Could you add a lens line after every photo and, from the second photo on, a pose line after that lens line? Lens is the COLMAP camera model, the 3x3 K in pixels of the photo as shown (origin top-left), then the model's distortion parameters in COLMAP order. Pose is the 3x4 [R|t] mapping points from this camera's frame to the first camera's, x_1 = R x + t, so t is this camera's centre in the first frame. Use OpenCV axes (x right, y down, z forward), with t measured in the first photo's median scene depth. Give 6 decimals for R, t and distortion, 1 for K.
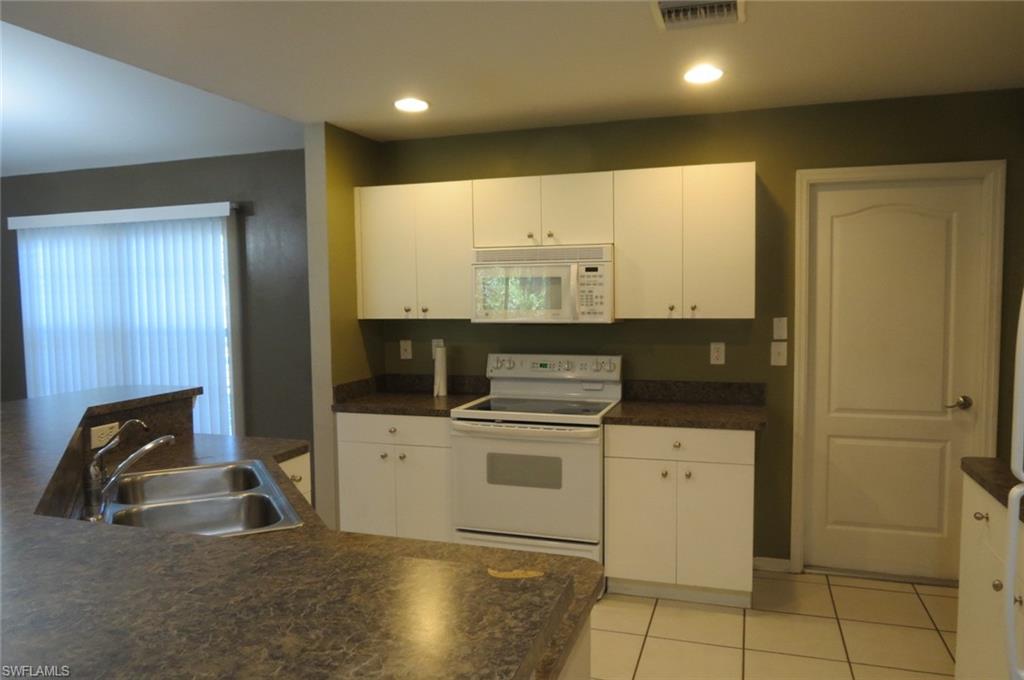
lens RADIAL K [[730.8, 0, 511.7], [0, 730.8, 339.5], [0, 0, 1]] dist [-0.031779, 0.027952]
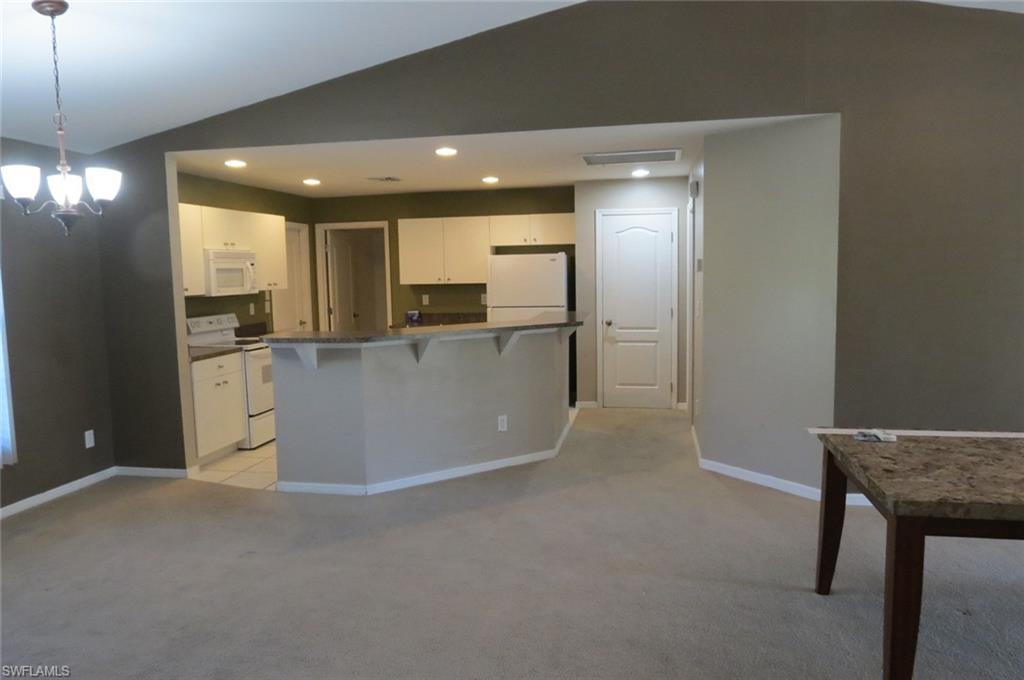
lens RADIAL K [[730.8, 0, 504.3], [0, 730.8, 343.6], [0, 0, 1]] dist [-0.031779, 0.027952]
pose [[-0.133622, -0.086178, 0.987278, -1.762077], [0.085677, 0.991478, 0.098140, -0.022725], [-0.987322, 0.097701, -0.125100, 0.596333]]
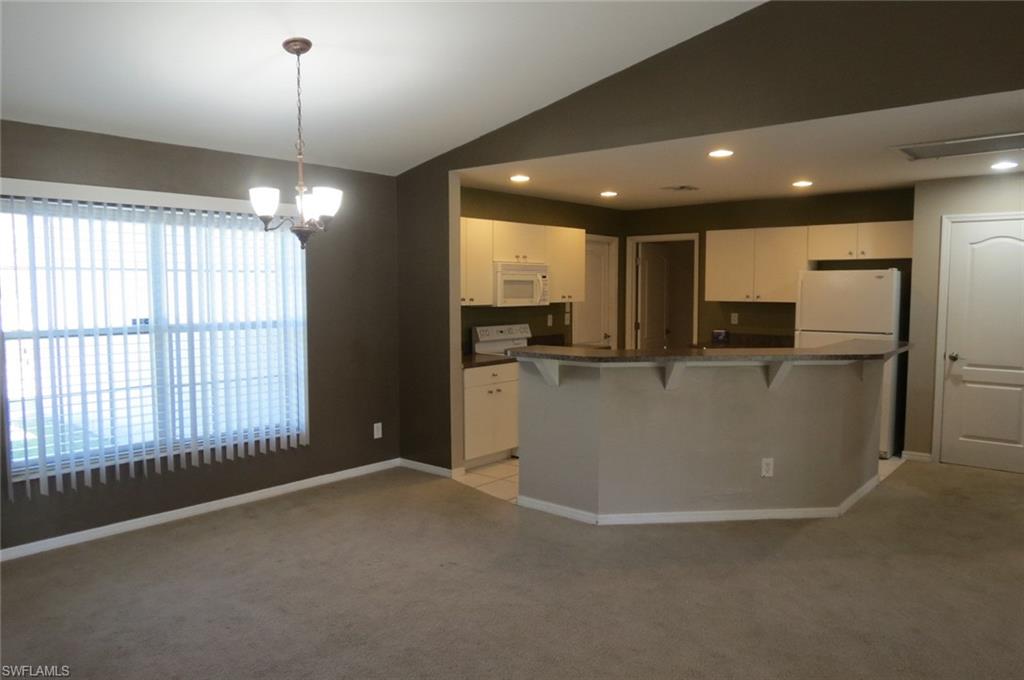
lens RADIAL K [[730.8, 0, 510.3], [0, 730.8, 345.2], [0, 0, 1]] dist [-0.031779, 0.027952]
pose [[0.360823, -0.063803, 0.930449, -1.636072], [0.056008, 0.997339, 0.046671, -0.012235], [-0.930951, 0.035272, 0.363436, 0.385866]]
